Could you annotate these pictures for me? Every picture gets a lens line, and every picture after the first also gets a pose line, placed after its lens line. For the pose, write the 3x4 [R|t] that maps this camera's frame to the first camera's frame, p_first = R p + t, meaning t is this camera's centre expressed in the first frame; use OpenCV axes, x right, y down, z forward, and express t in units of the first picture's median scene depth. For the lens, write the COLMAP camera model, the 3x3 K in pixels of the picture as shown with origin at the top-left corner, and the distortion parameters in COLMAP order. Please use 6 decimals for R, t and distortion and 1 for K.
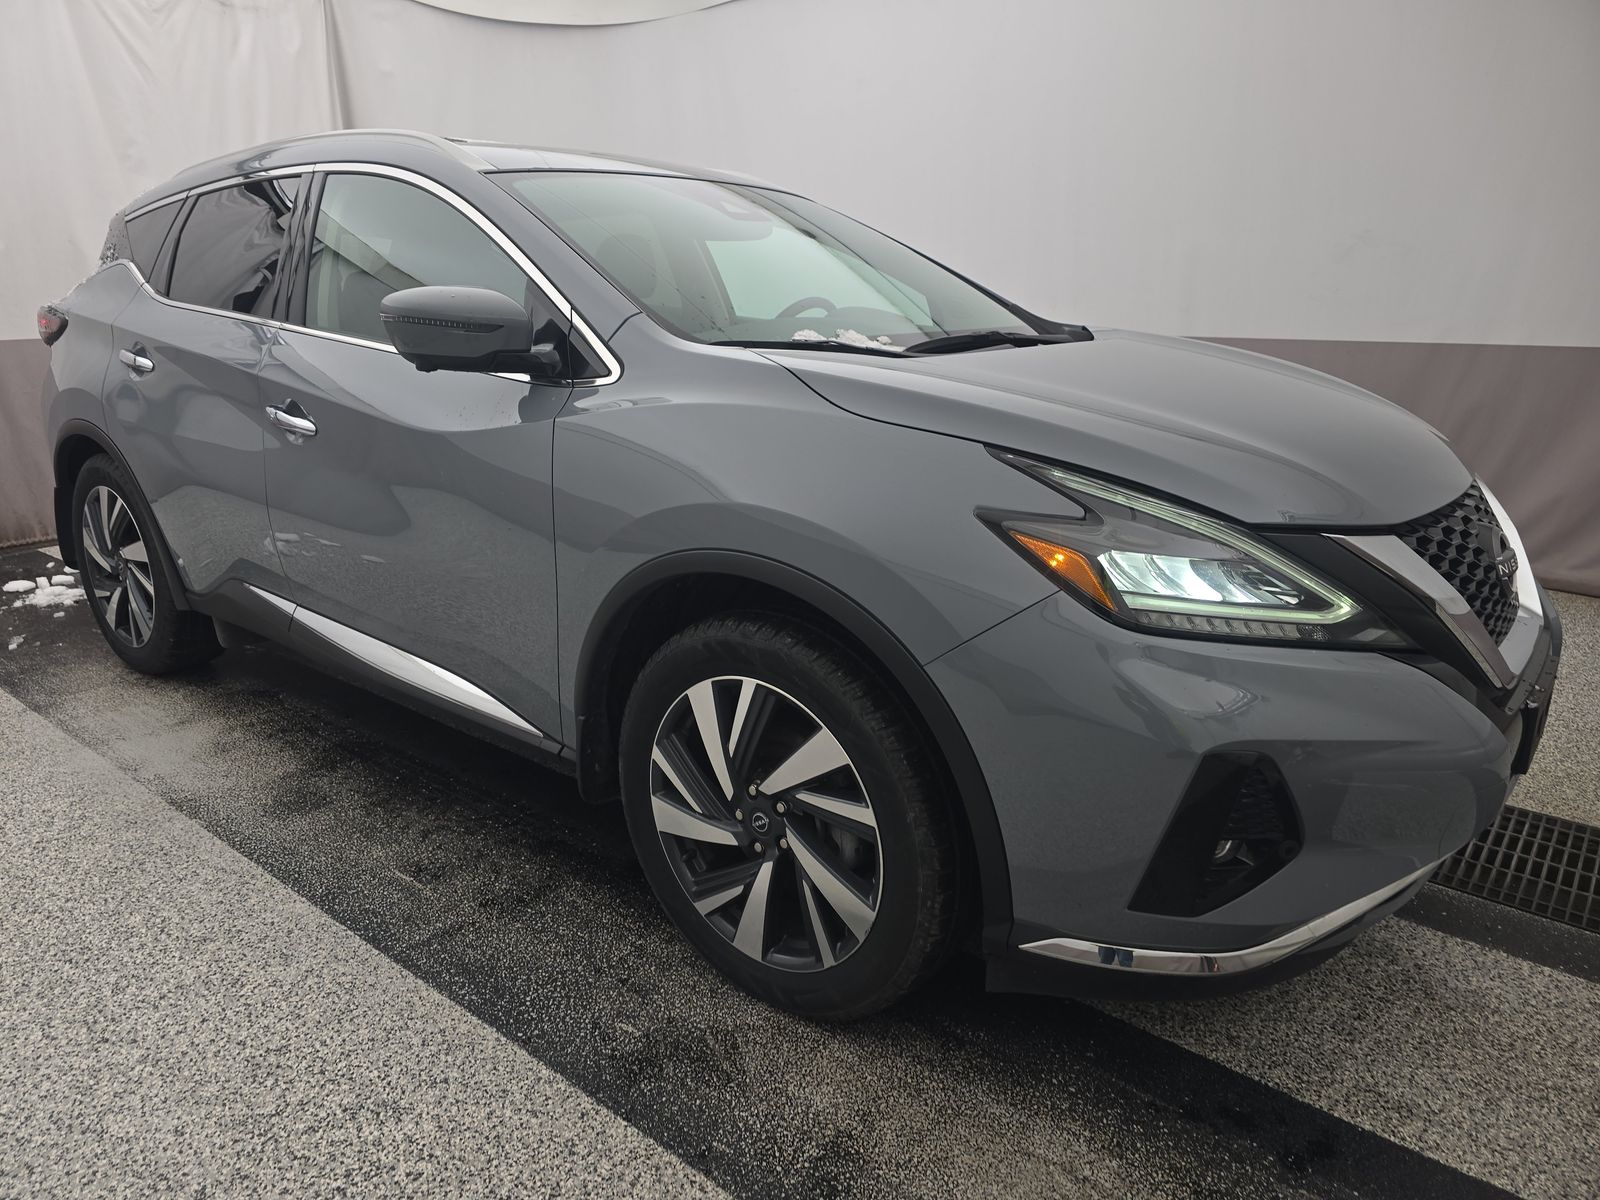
lens RADIAL K [[1047.1, 0, 800.0], [0, 1047.1, 600.0], [0, 0, 1]] dist [0.020965, -0.033788]
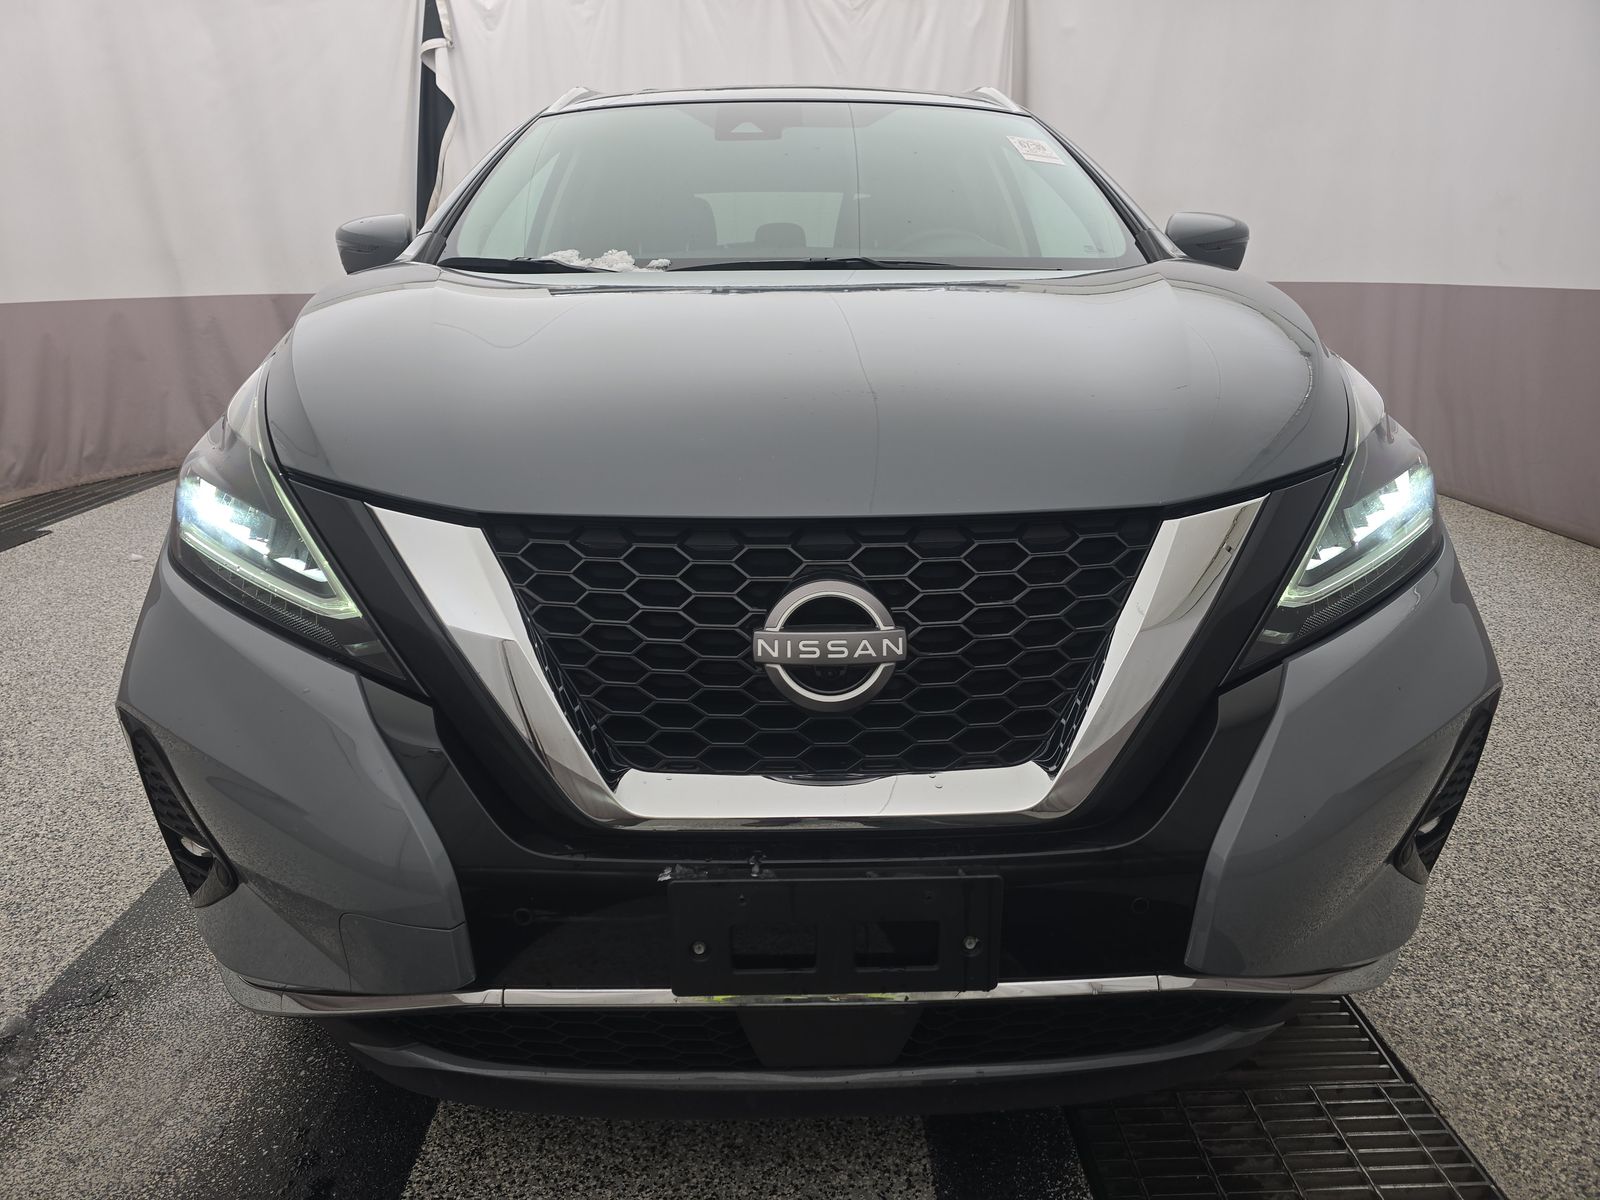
lens RADIAL K [[1047.1, 0, 800.0], [0, 1047.1, 600.0], [0, 0, 1]] dist [0.020965, -0.033788]
pose [[0.663756, 0.214567, -0.716512, 0.903233], [-0.197823, 0.974216, 0.108482, -0.096119], [0.721314, 0.069737, 0.689088, 0.532925]]
